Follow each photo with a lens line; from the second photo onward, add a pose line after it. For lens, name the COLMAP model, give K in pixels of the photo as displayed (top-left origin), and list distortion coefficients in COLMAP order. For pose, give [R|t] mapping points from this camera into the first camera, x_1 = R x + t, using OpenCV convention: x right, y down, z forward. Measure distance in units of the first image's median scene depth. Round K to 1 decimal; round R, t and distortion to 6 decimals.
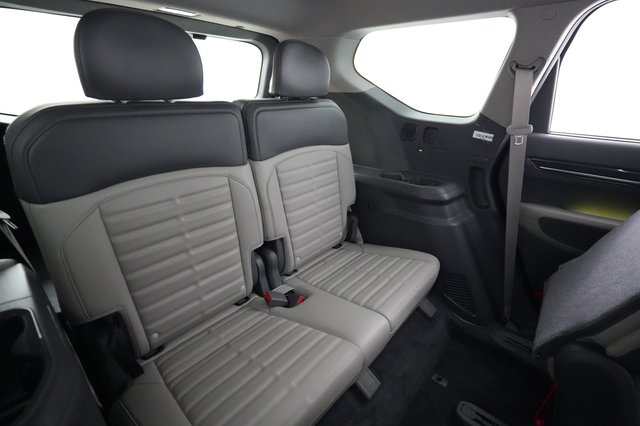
lens RADIAL K [[302.4, 0, 321.0], [0, 302.4, 220.2], [0, 0, 1]] dist [-0.000016, 0.000016]
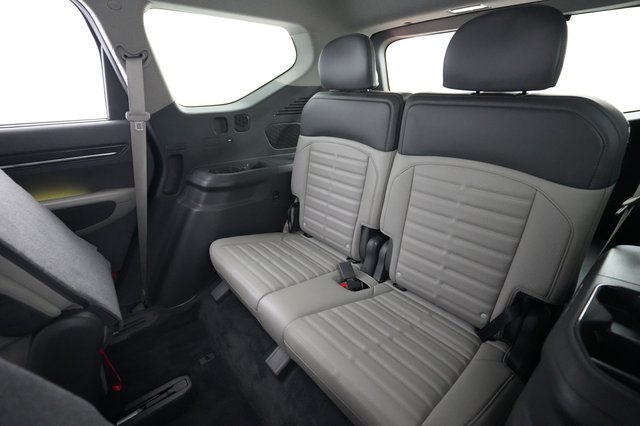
lens RADIAL K [[296.2, 0, 320.0], [0, 296.2, 213.0], [0, 0, 1]] dist [0.000020, 0.000146]
pose [[-0.157691, 0.388925, -0.907673, 0.799362], [-0.375386, 0.826560, 0.419385, -0.349752], [0.913356, 0.406861, 0.015656, 0.840155]]
